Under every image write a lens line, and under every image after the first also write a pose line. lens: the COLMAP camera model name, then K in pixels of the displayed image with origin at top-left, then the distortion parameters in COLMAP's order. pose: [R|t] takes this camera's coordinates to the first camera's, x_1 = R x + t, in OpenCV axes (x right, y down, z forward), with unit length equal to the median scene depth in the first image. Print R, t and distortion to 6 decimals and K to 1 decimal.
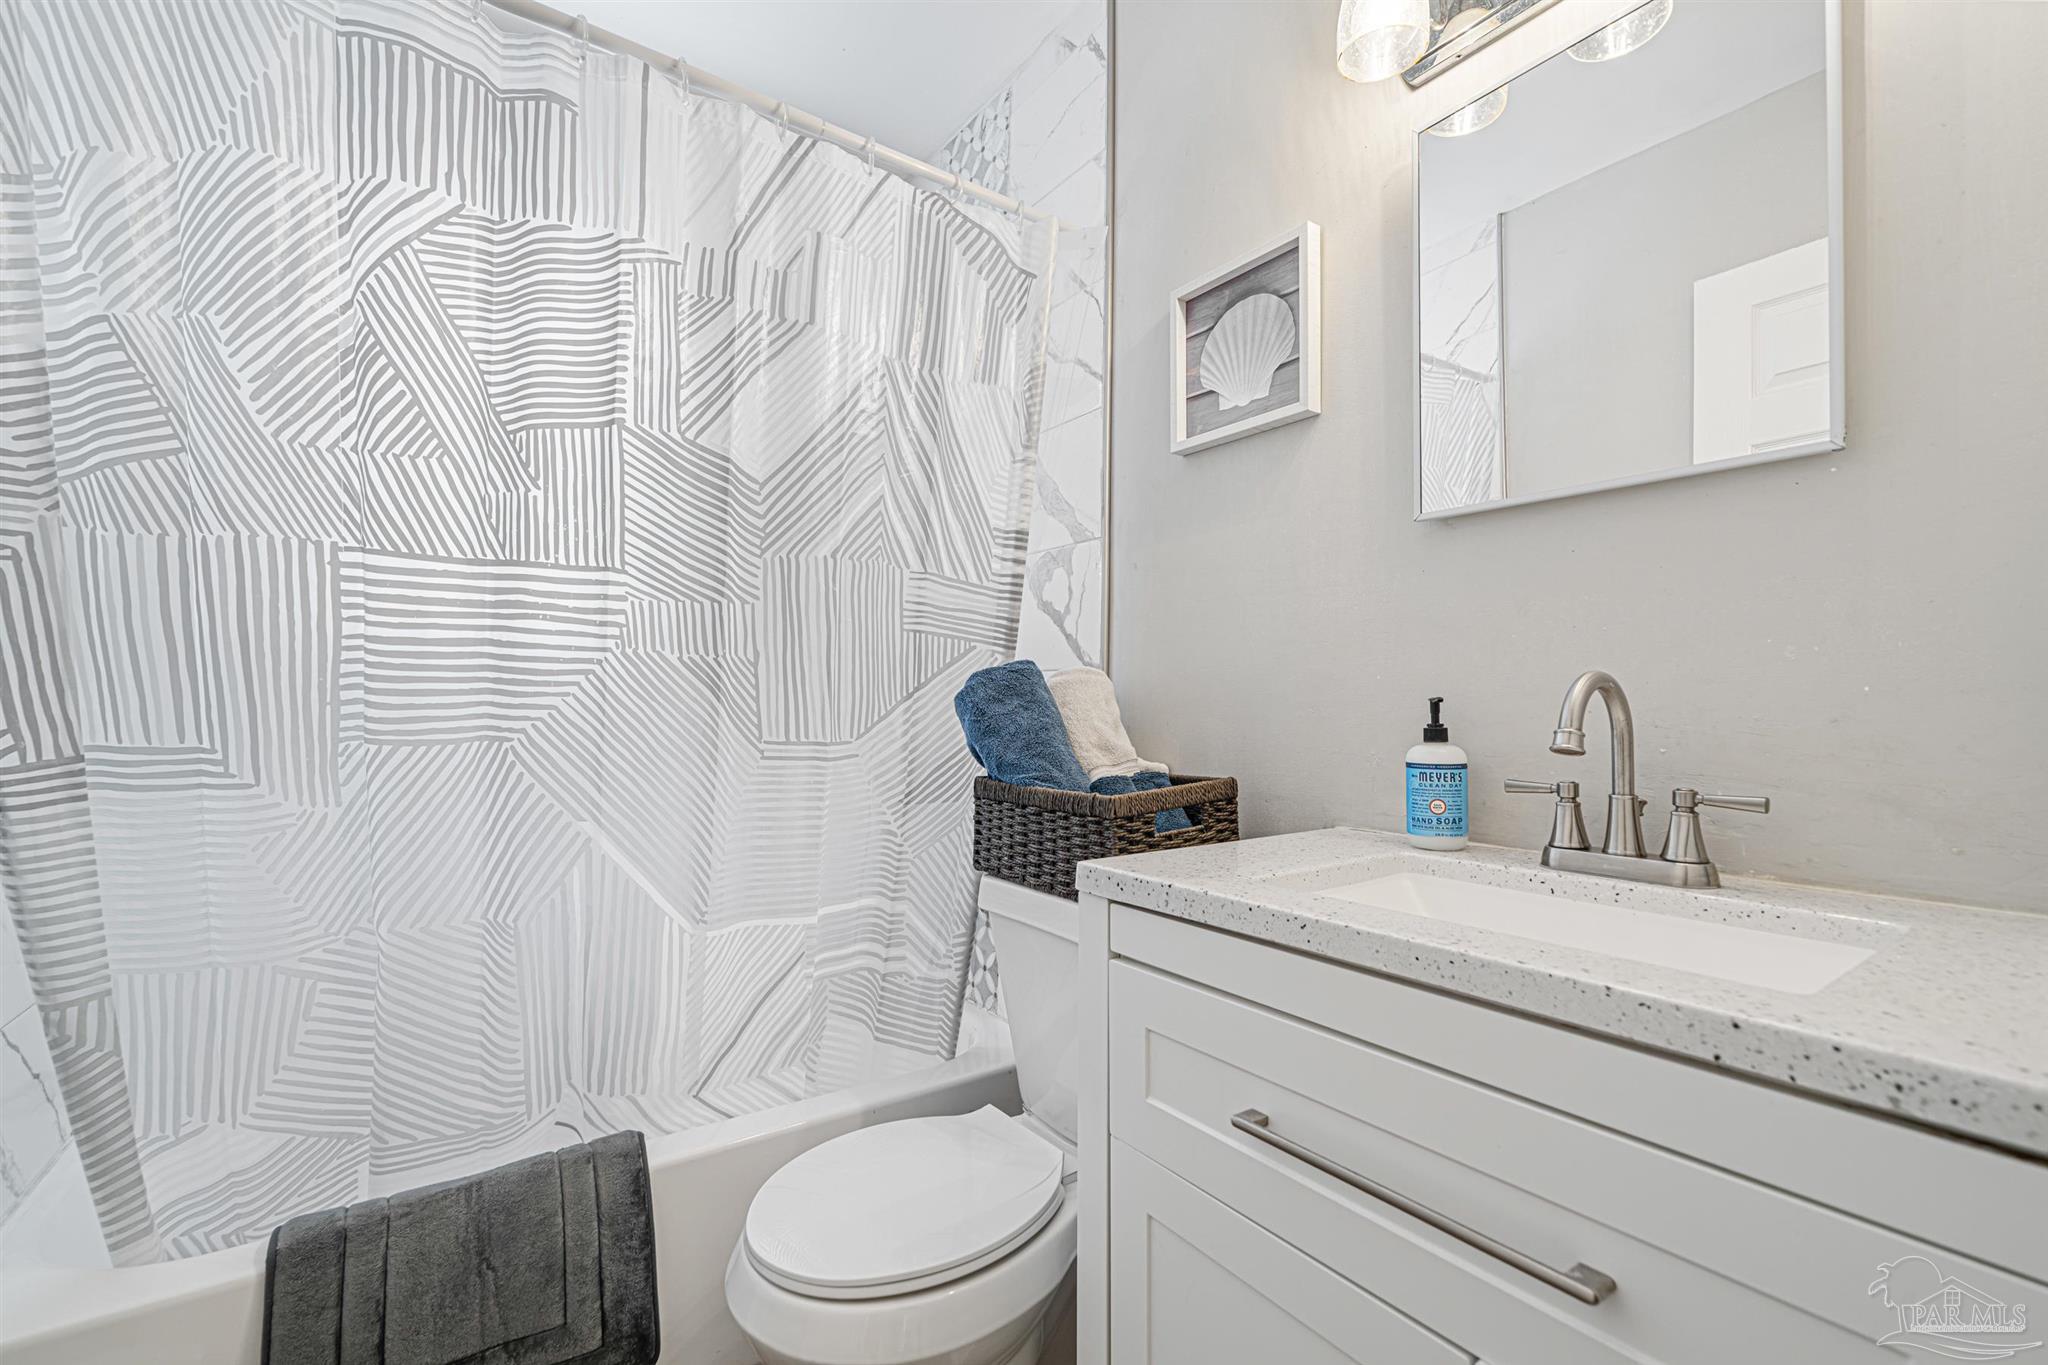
lens RADIAL K [[840.5, 0, 1022.3], [0, 840.5, 693.8], [0, 0, 1]] dist [0.002367, 0.000838]
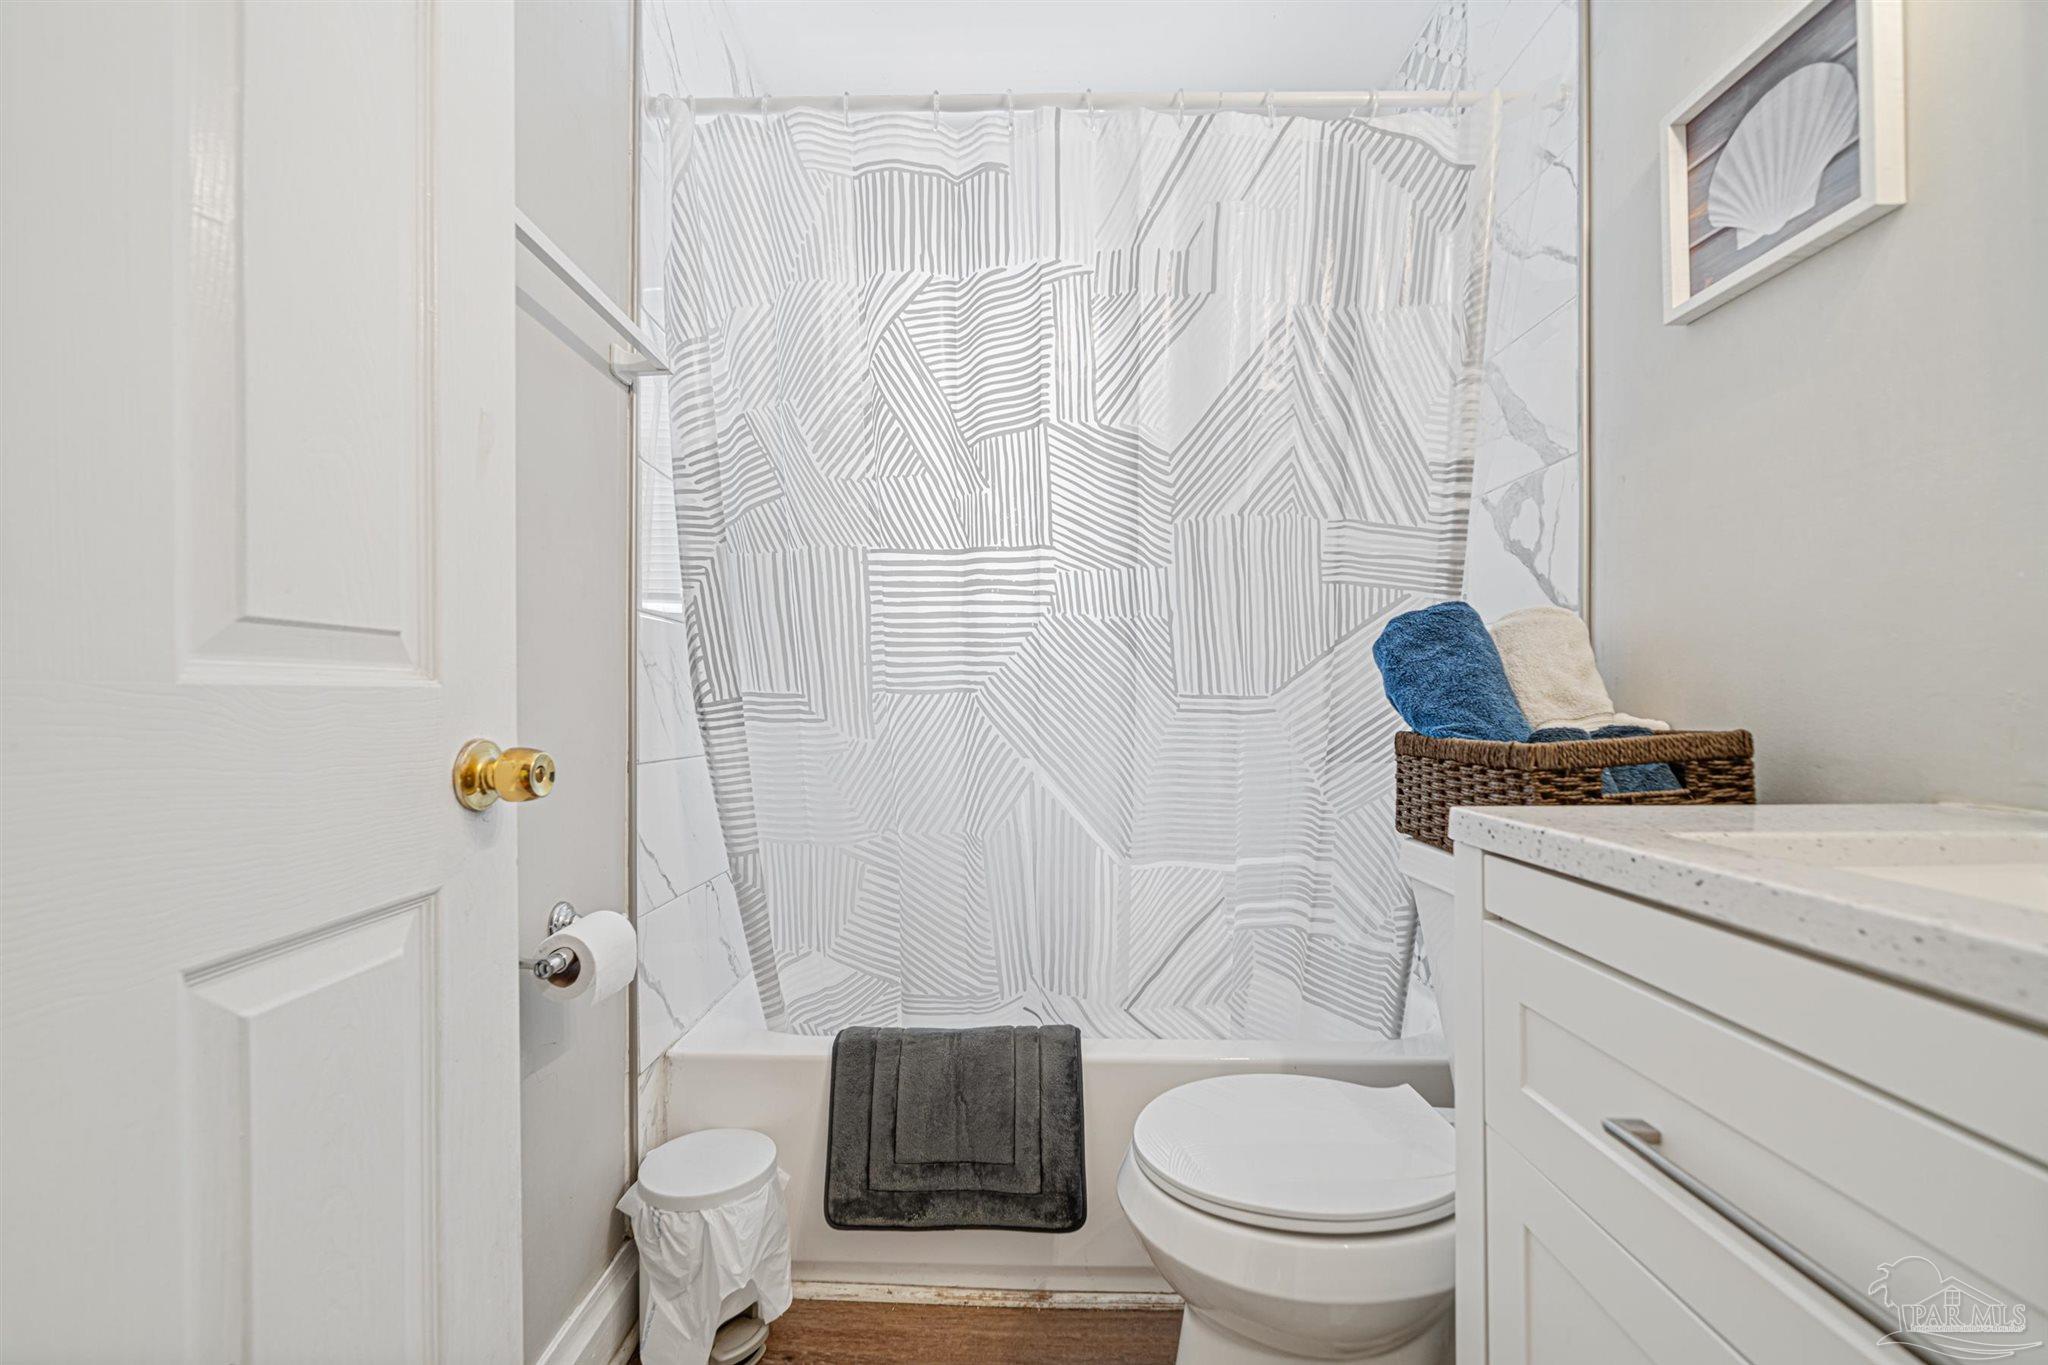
lens RADIAL K [[808.0, 0, 1022.0], [0, 808.0, 686.9], [0, 0, 1]] dist [0.001749, -0.001400]
pose [[0.824008, -0.016148, -0.566348, 0.130850], [0.020522, 0.999788, 0.001352, 0.047966], [0.566206, -0.012736, 0.824165, 0.042430]]
